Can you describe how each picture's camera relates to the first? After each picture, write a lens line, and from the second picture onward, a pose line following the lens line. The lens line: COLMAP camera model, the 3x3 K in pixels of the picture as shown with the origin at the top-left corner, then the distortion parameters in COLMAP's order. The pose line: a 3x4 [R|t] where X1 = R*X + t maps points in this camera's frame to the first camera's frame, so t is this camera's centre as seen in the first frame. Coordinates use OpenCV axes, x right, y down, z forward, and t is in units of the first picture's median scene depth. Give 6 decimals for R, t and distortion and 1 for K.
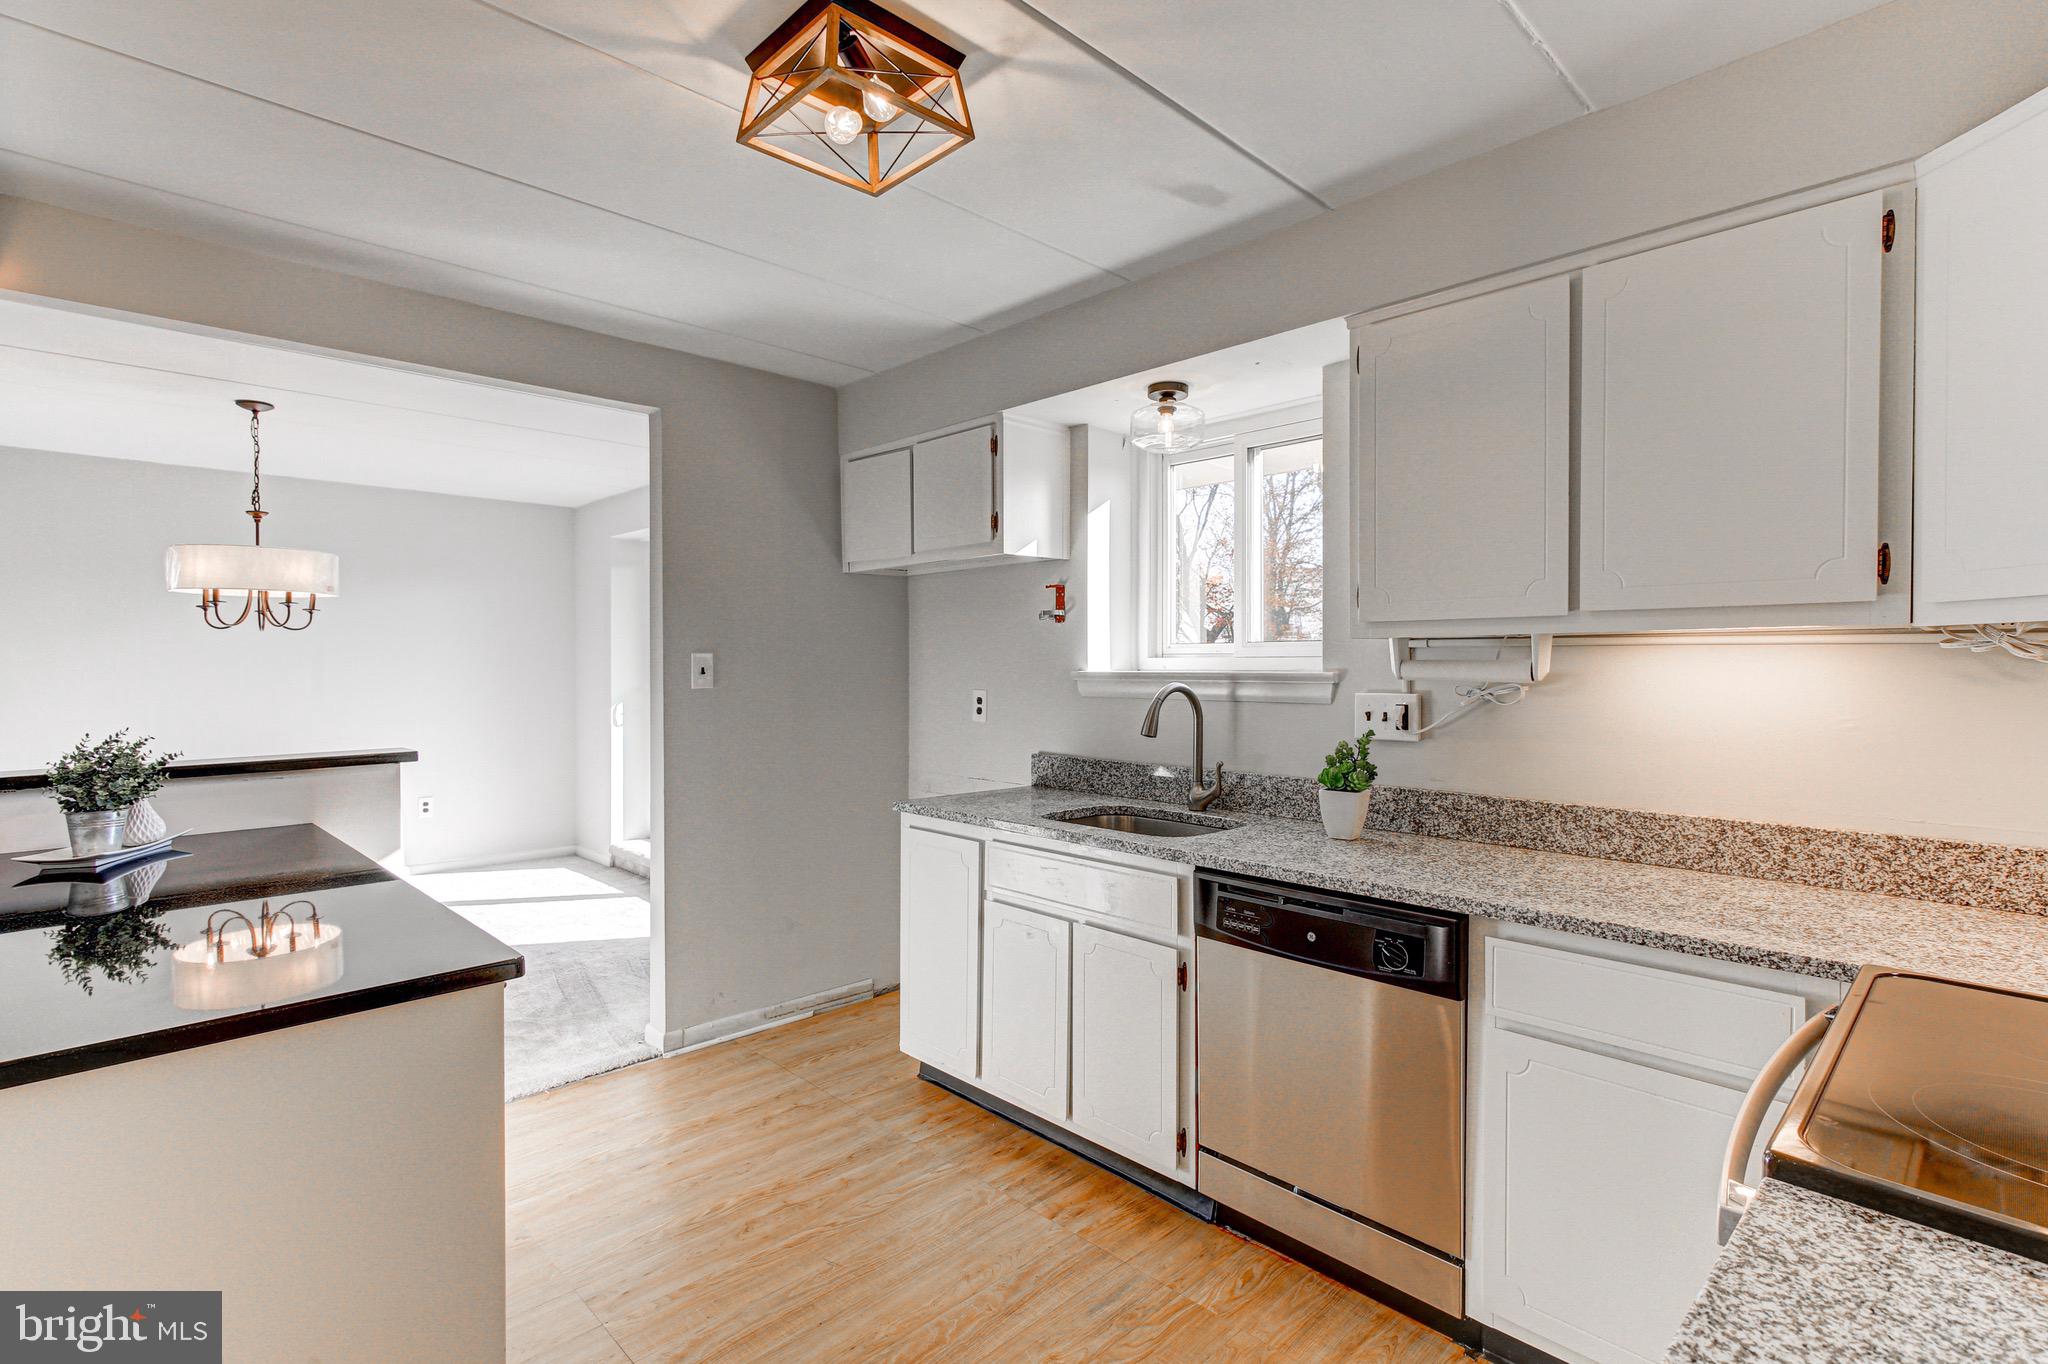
lens RADIAL K [[970.7, 0, 1021.8], [0, 970.7, 671.4], [0, 0, 1]] dist [0.005385, 0.000768]
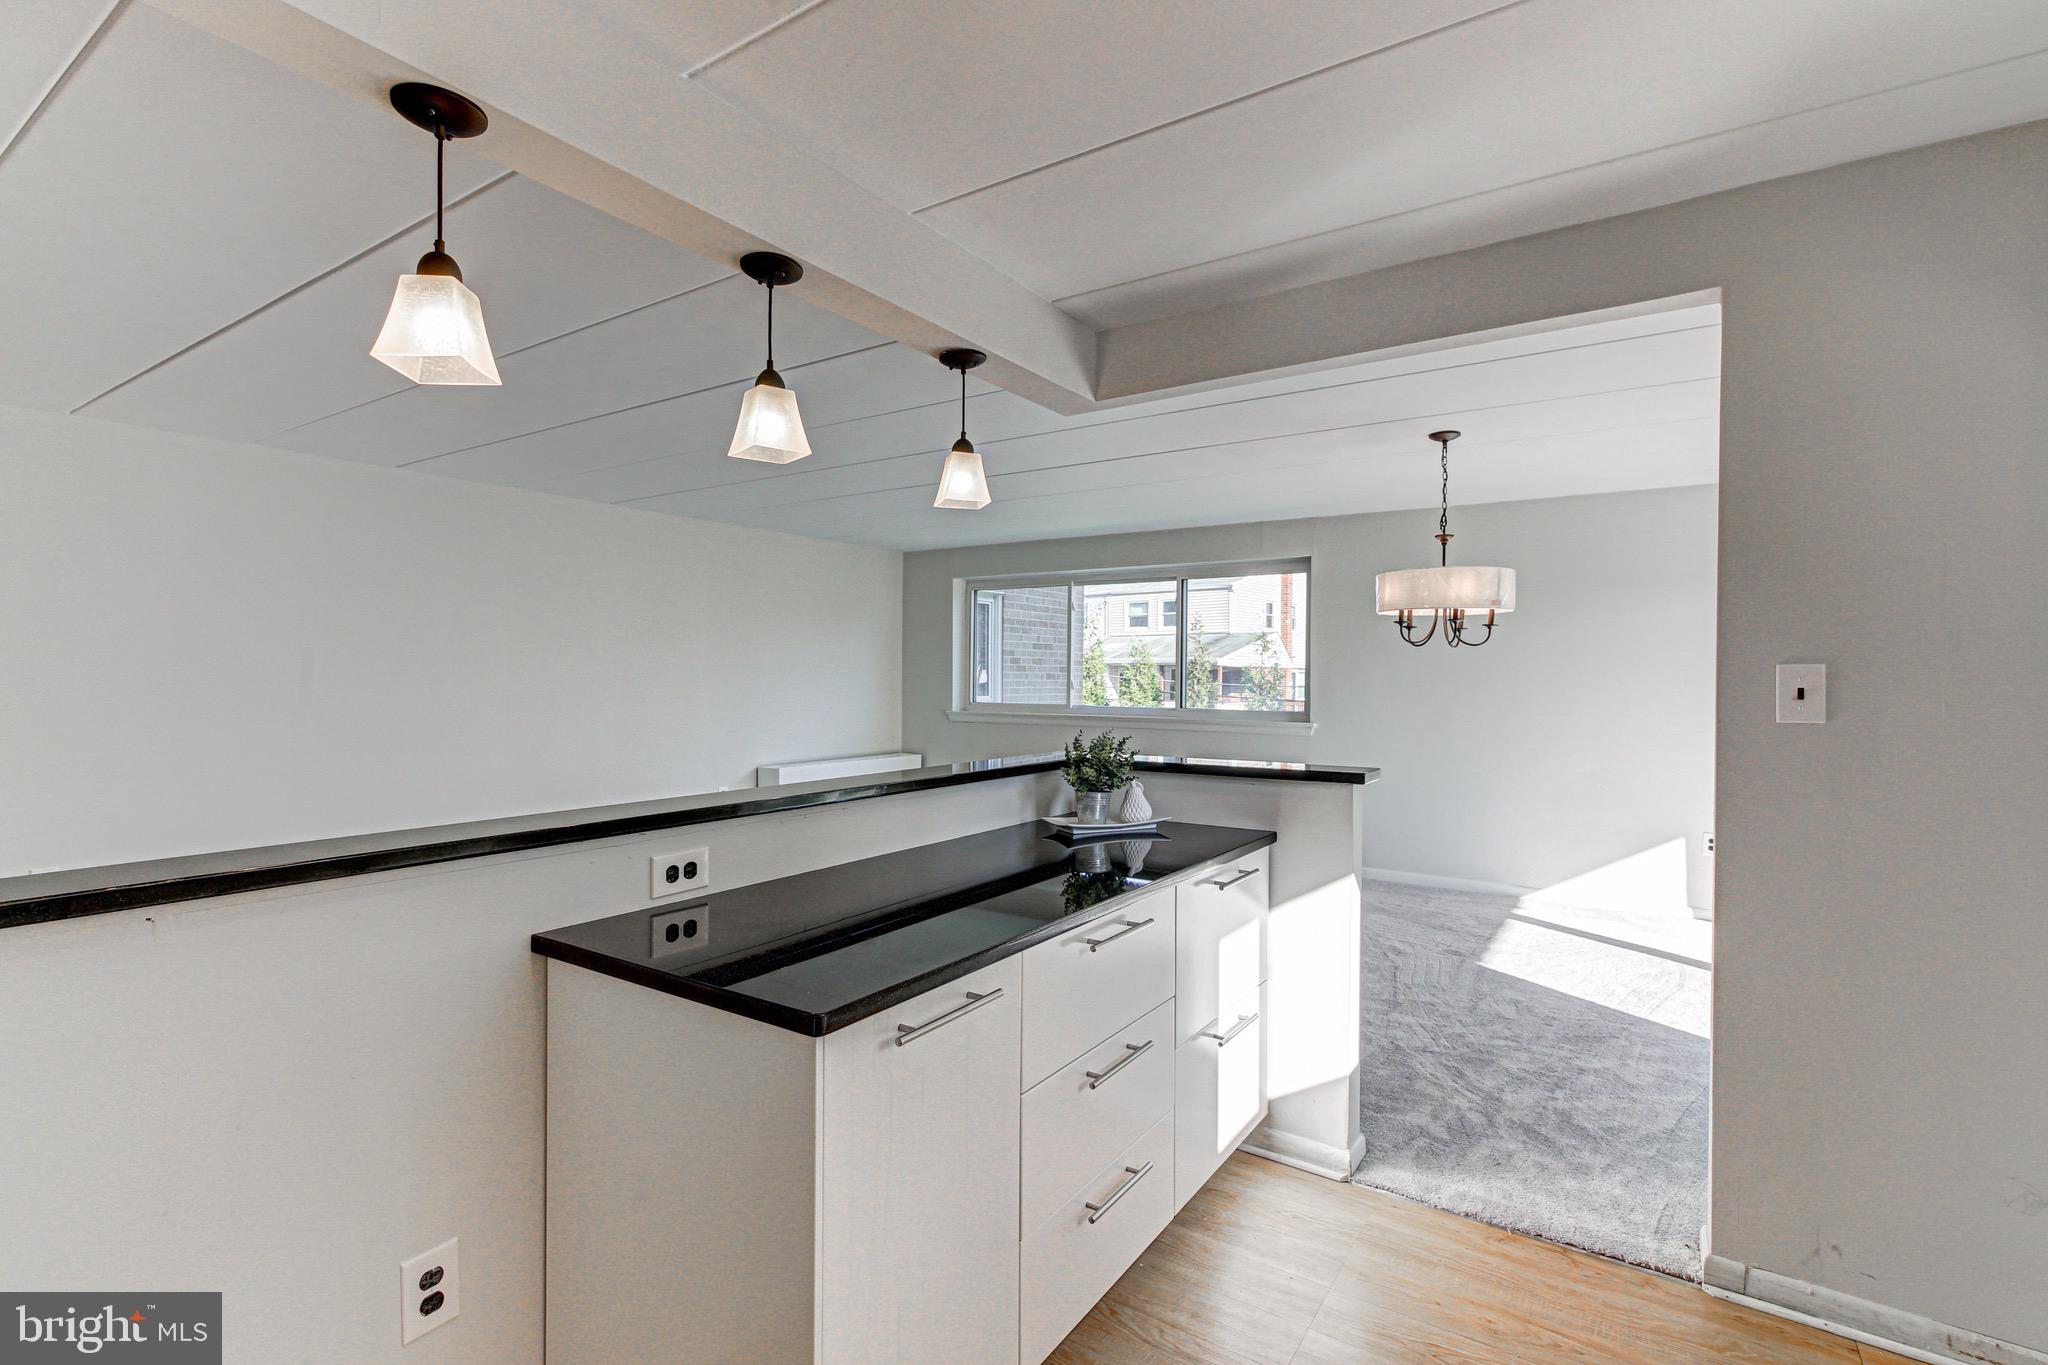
lens RADIAL K [[927.0, 0, 1024.0], [0, 927.0, 682.5], [0, 0, 1]] dist [0.002748, 0.000769]
pose [[0.208099, 0.011646, -0.978038, 0.157657], [-0.017419, 0.999815, 0.008199, -0.004826], [0.977953, 0.015330, 0.208263, 0.479587]]
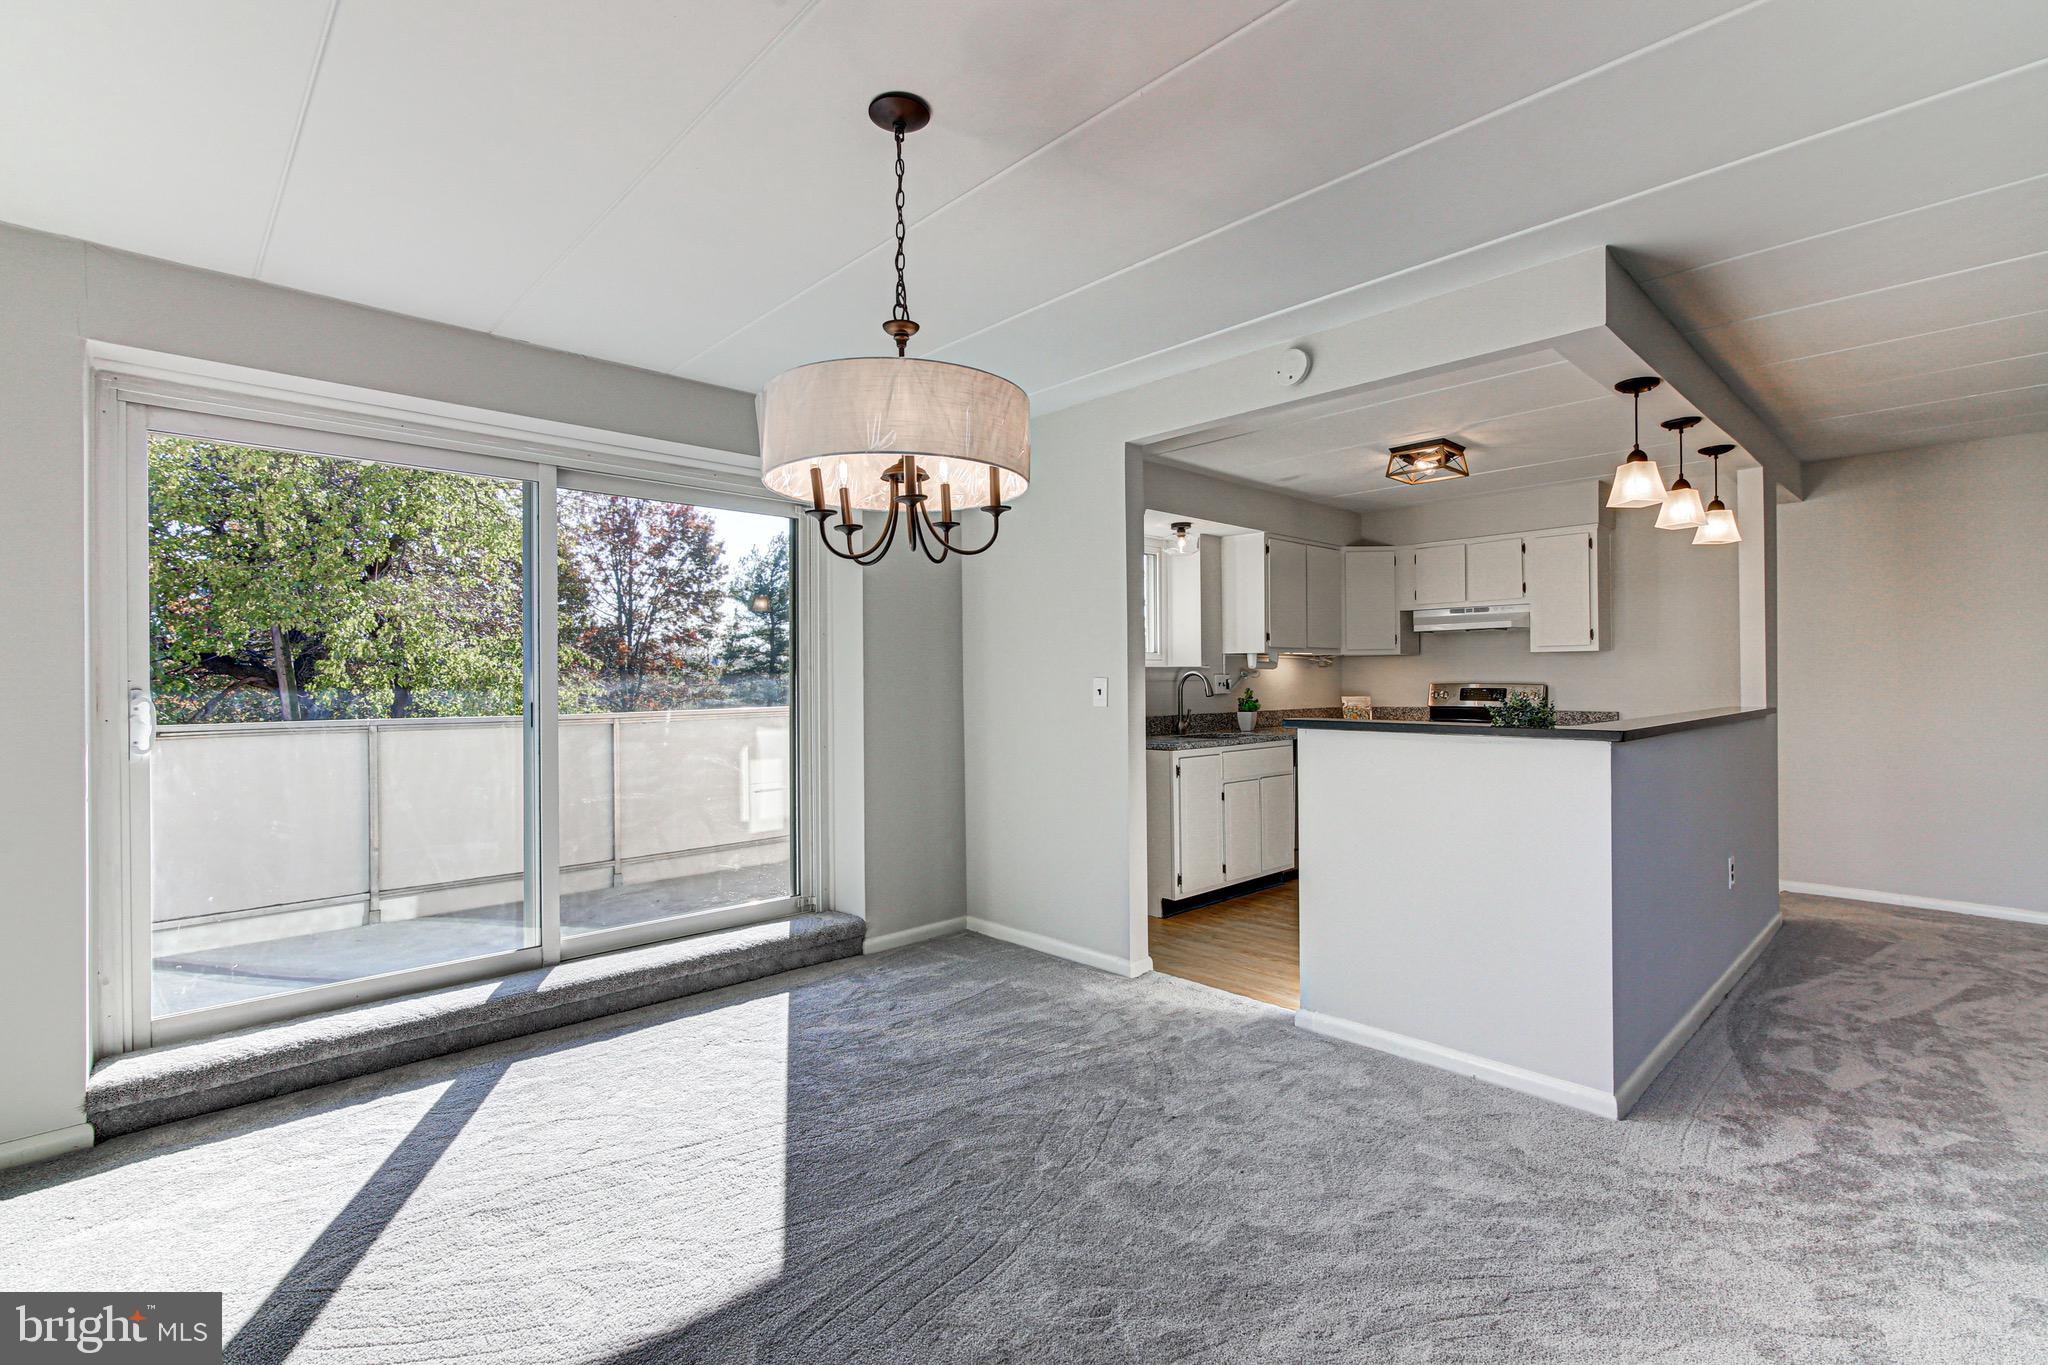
lens RADIAL K [[927.0, 0, 1024.0], [0, 927.0, 682.5], [0, 0, 1]] dist [0.002748, 0.000769]
pose [[0.012243, 0.000785, 0.999925, -1.768881], [0.019211, 0.999815, -0.001020, 0.030820], [-0.999740, 0.019222, 0.012226, 1.308093]]
